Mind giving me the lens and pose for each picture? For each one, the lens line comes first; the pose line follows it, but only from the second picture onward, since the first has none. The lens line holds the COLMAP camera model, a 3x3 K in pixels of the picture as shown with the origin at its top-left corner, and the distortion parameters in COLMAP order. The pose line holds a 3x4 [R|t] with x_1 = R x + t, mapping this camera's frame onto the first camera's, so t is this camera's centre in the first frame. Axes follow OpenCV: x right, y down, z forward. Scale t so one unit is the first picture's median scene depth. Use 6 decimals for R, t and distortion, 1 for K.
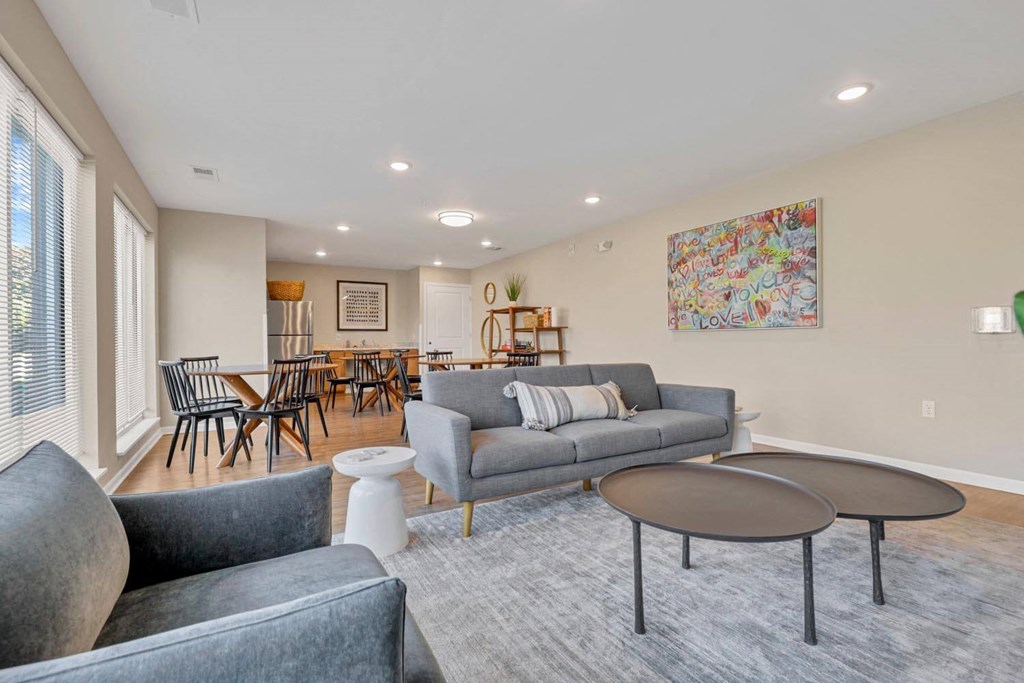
lens RADIAL K [[489.8, 0, 528.4], [0, 489.8, 351.1], [0, 0, 1]] dist [-0.000684, 0.000750]
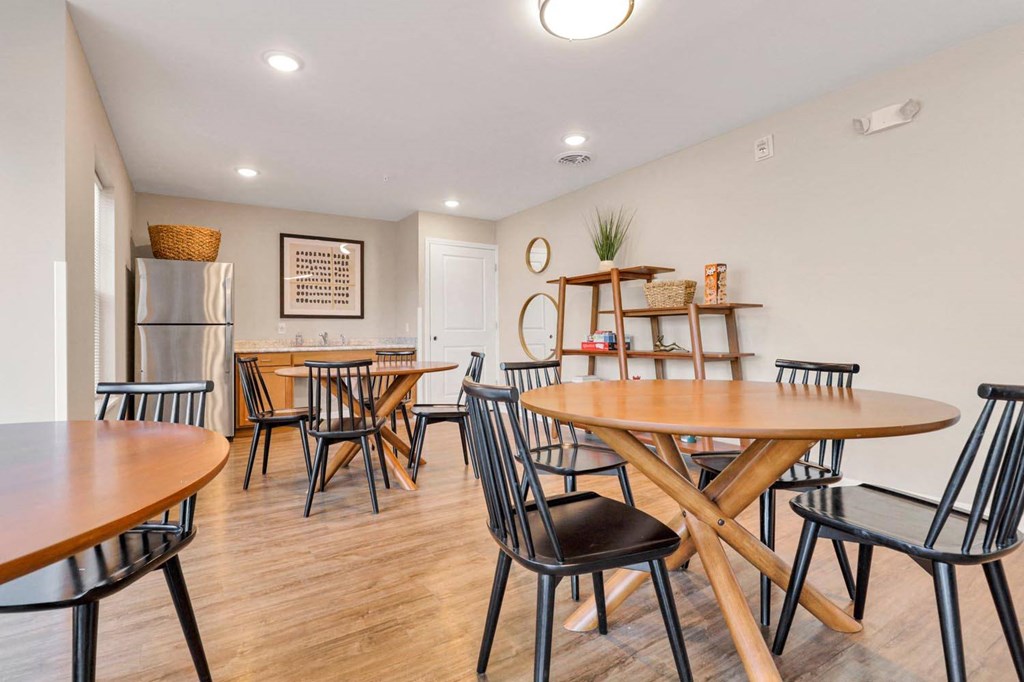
lens RADIAL K [[489.8, 0, 503.2], [0, 489.8, 338.2], [0, 0, 1]] dist [-0.000684, 0.000750]
pose [[0.999336, -0.002201, 0.036361, -0.200893], [0.002636, 0.999925, -0.011931, -0.012332], [-0.036332, 0.012019, 0.999267, 0.562506]]
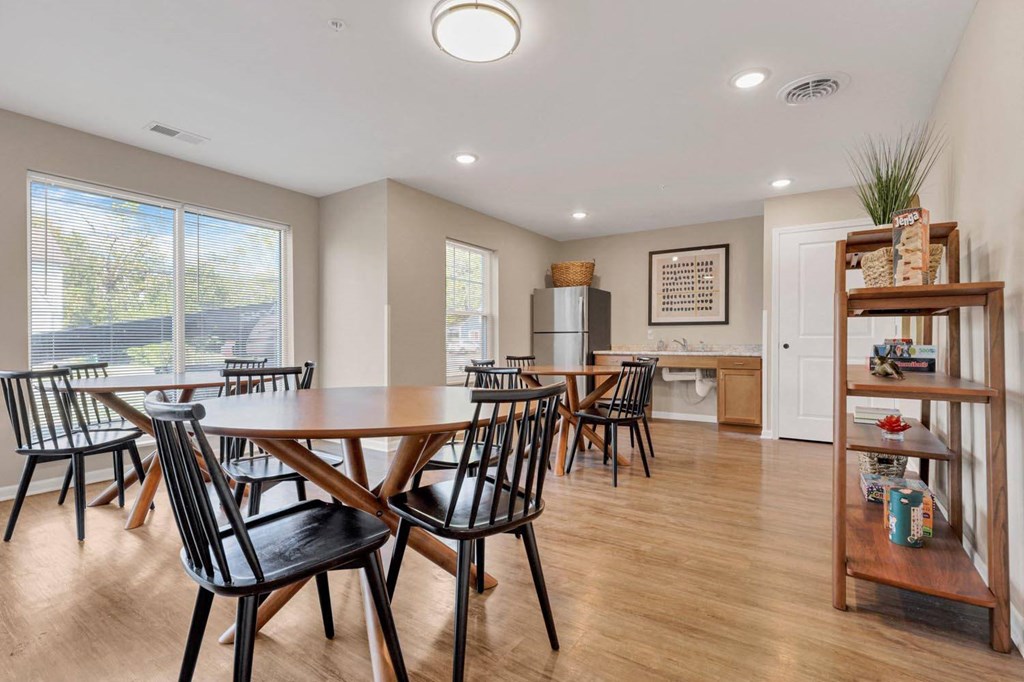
lens RADIAL K [[489.8, 0, 514.1], [0, 489.8, 337.2], [0, 0, 1]] dist [-0.000684, 0.000750]
pose [[0.439665, -0.001197, -0.898161, 0.201796], [-0.020674, 0.999721, -0.011453, -0.019326], [0.897924, 0.023604, 0.439518, 0.757415]]
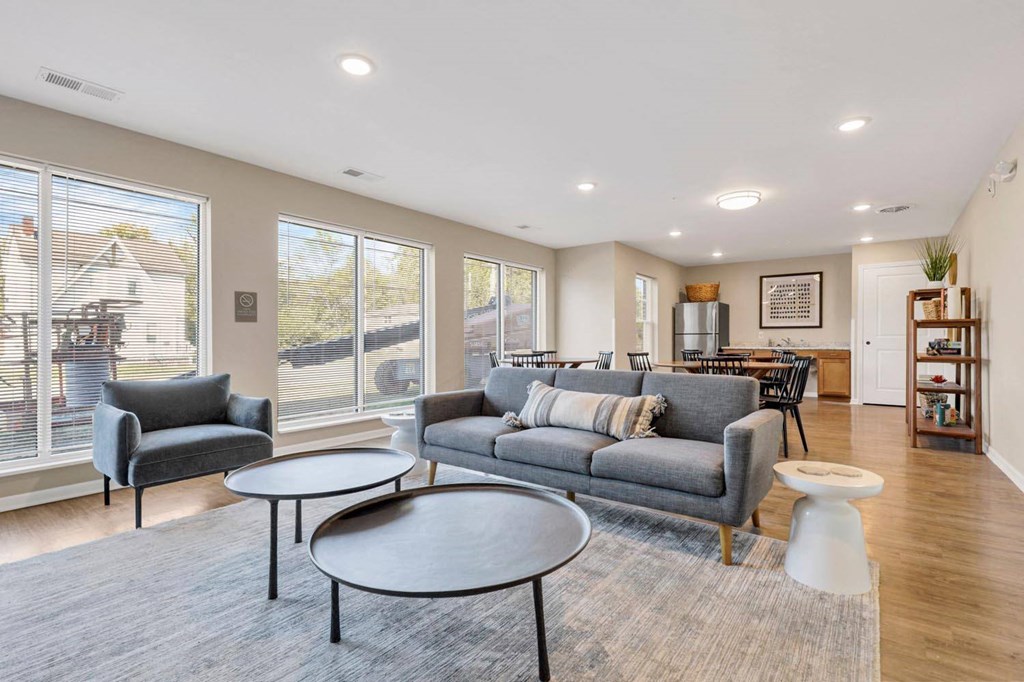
lens RADIAL K [[489.8, 0, 503.9], [0, 489.8, 337.5], [0, 0, 1]] dist [-0.000684, 0.000750]
pose [[0.359757, 0.002255, -0.933043, 0.466464], [-0.019602, 0.999795, -0.005142, -0.013203], [0.932840, 0.020139, 0.359727, 0.264023]]
